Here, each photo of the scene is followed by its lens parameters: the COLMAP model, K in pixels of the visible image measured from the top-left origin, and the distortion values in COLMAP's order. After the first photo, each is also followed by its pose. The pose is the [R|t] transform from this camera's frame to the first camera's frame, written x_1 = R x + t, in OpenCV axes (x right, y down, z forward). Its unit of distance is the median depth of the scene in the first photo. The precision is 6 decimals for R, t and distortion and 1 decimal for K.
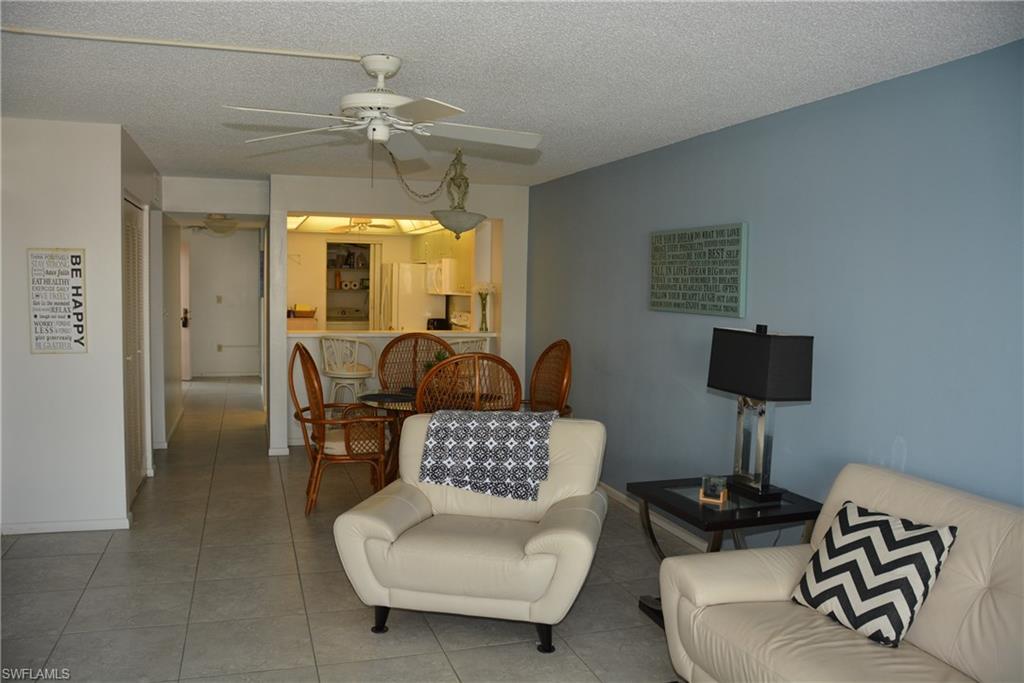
lens RADIAL K [[791.4, 0, 511.3], [0, 791.4, 338.7], [0, 0, 1]] dist [-0.104769, 0.039285]
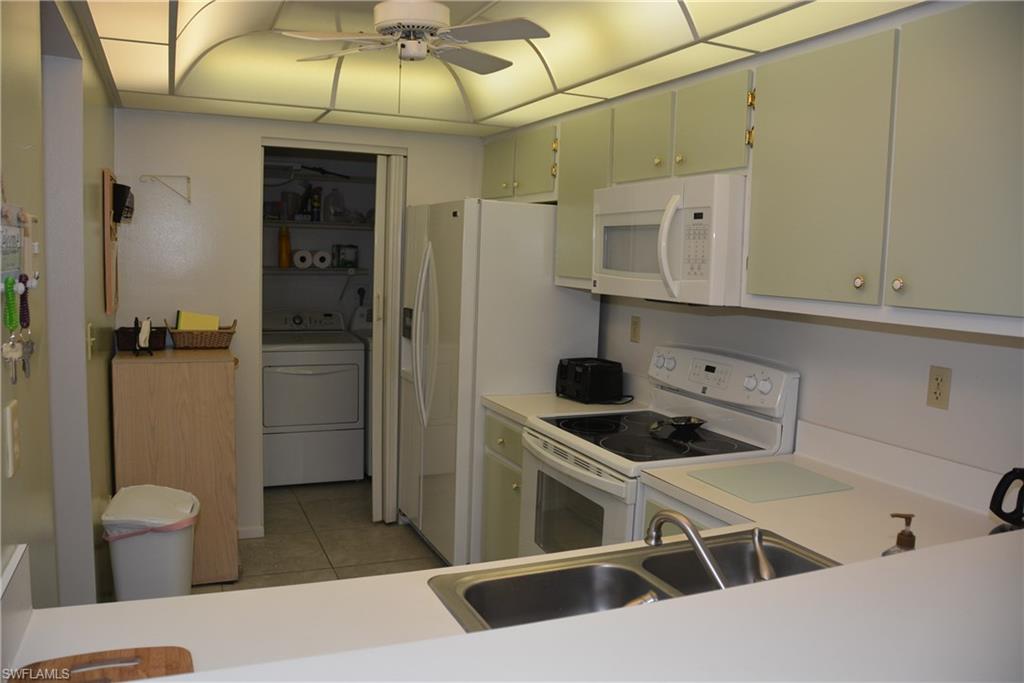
lens RADIAL K [[791.4, 0, 510.4], [0, 791.4, 339.8], [0, 0, 1]] dist [-0.104769, 0.039285]
pose [[0.995752, 0.005704, 0.091896, -0.138212], [-0.009355, 0.999182, 0.039345, -0.042091], [-0.091597, -0.040037, 0.994991, 0.561995]]
